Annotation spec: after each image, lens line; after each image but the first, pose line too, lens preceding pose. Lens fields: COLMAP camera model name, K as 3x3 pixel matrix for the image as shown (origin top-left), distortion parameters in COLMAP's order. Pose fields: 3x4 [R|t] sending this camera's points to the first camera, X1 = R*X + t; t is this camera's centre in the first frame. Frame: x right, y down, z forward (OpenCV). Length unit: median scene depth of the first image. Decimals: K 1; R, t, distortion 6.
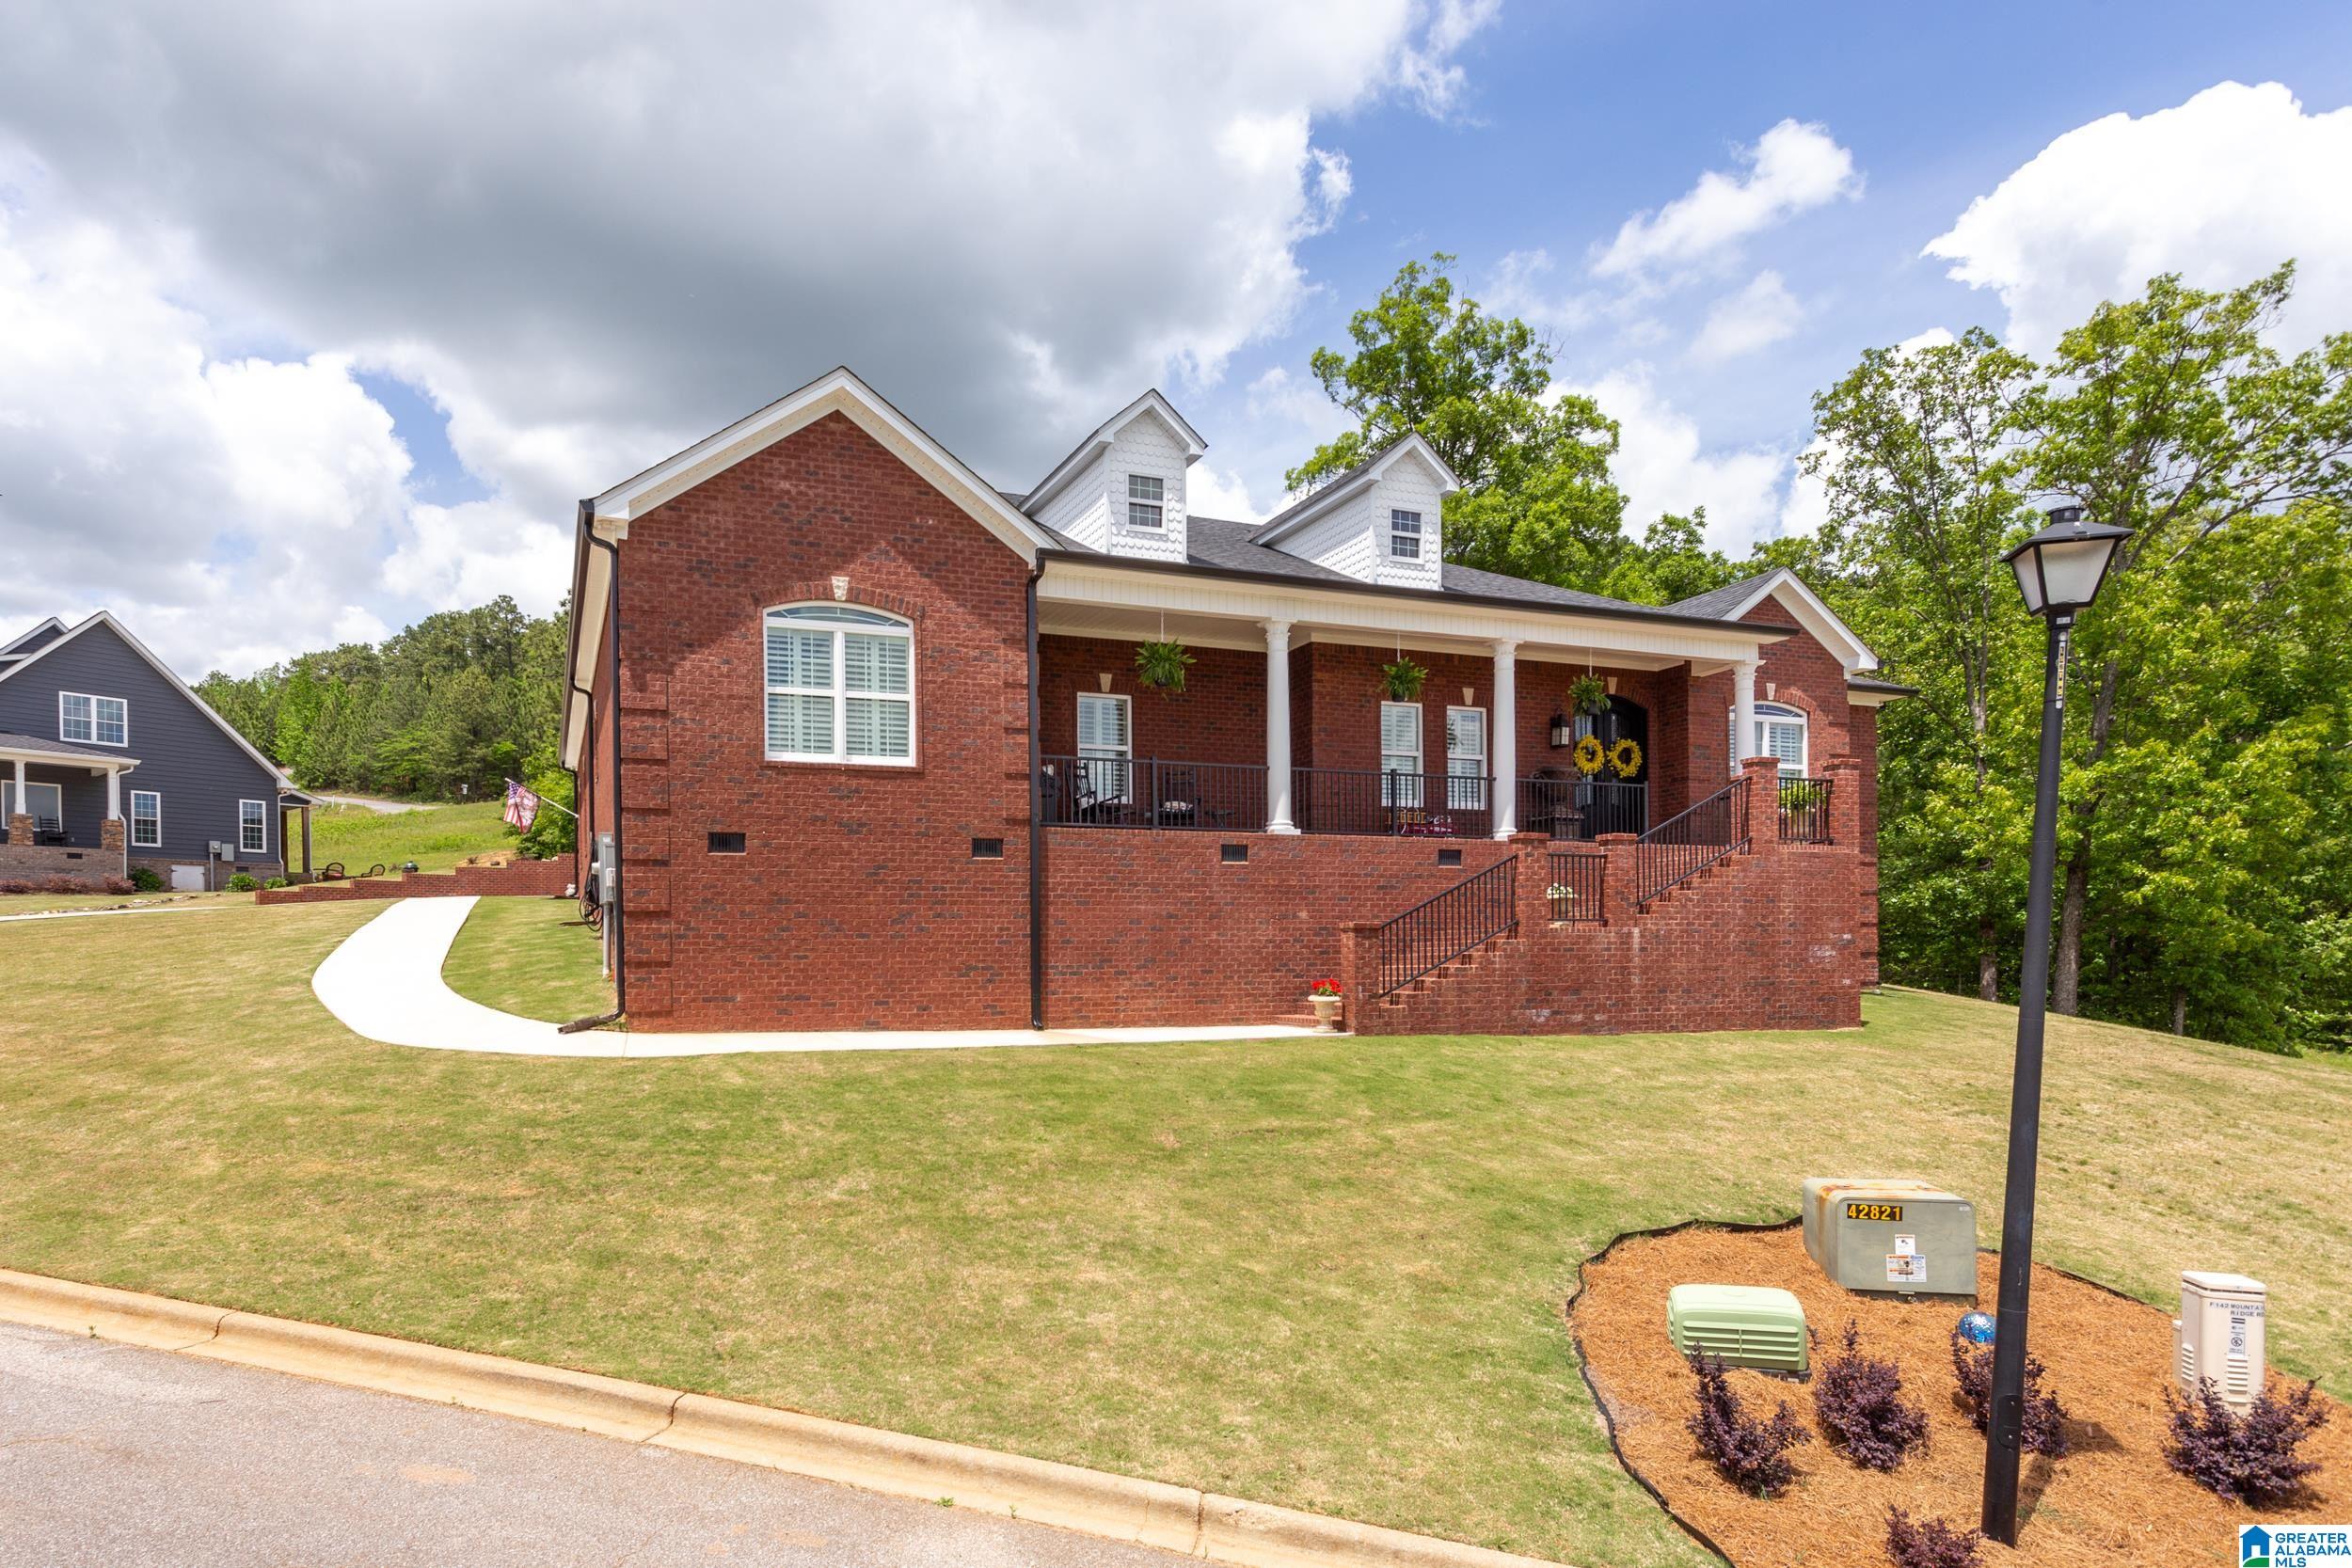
lens RADIAL K [[1162.6, 0, 1173.4], [0, 1162.6, 789.4], [0, 0, 1]] dist [-0.017251, 0.000268]
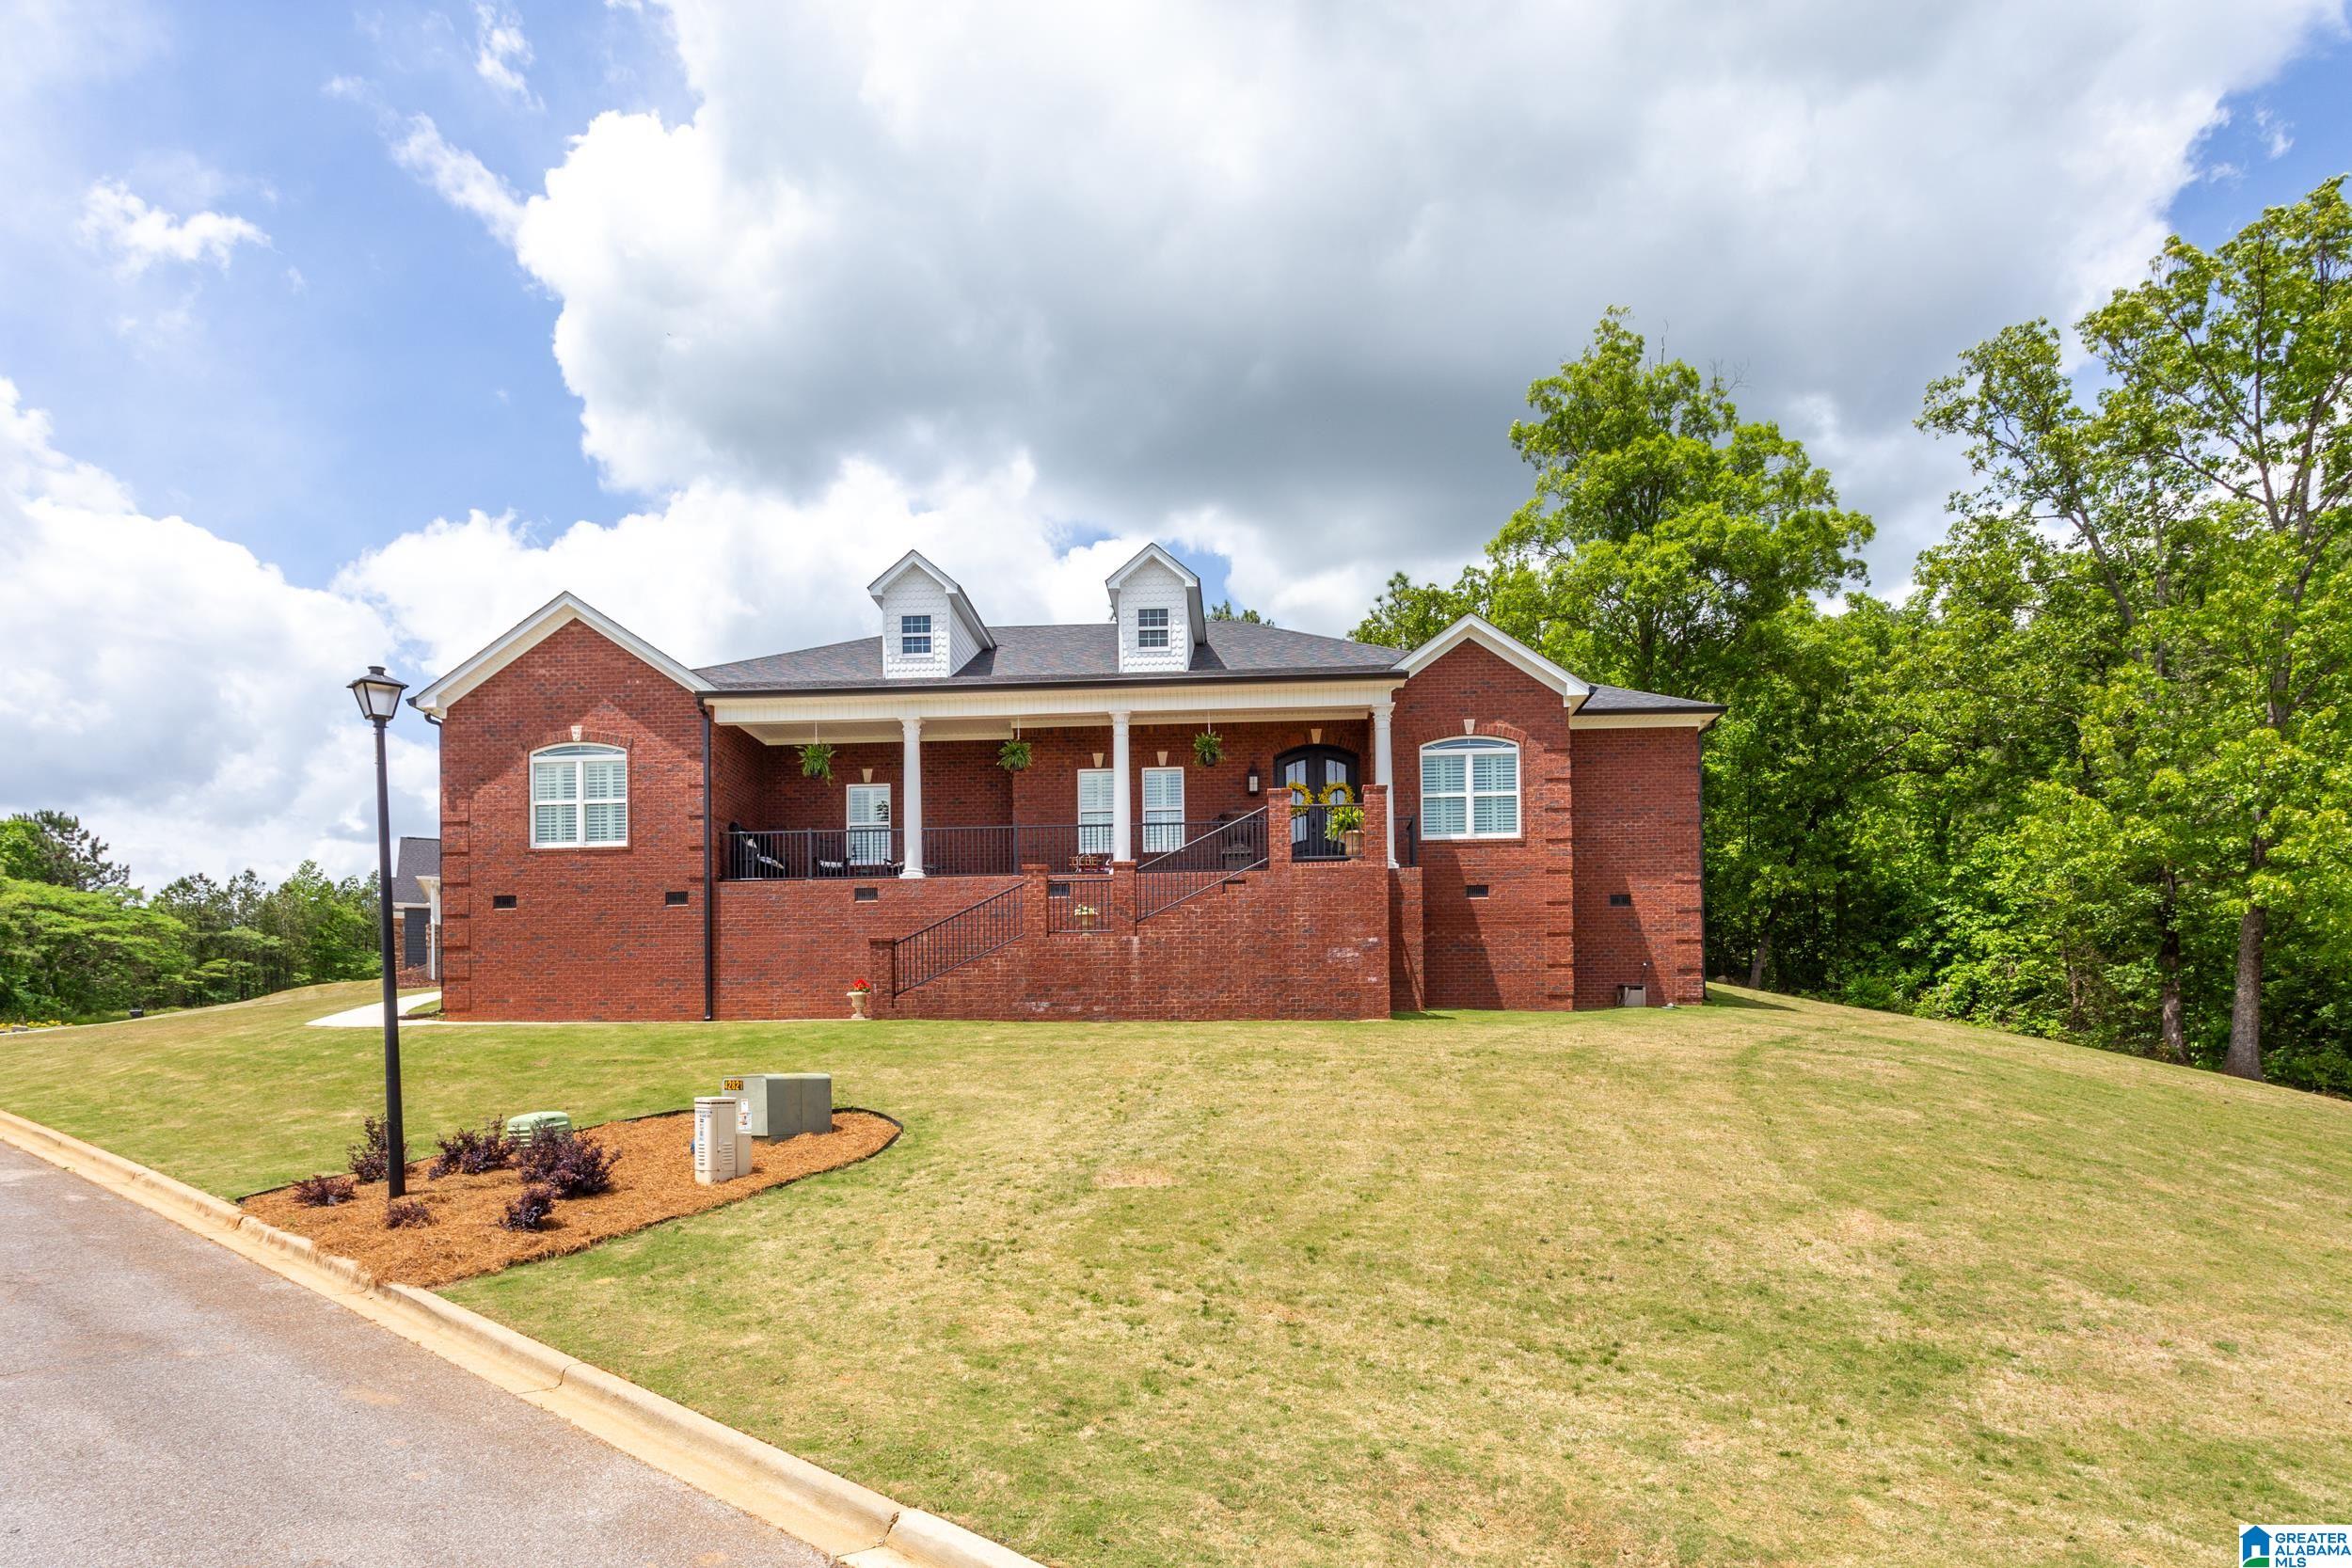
lens RADIAL K [[1162.6, 0, 1271.6], [0, 1162.6, 840.1], [0, 0, 1]] dist [-0.017251, 0.000268]
pose [[0.944121, -0.072285, -0.321574, 0.995203], [0.061579, 0.997160, -0.043356, 0.084315], [0.323795, 0.021131, 0.945891, -0.133709]]
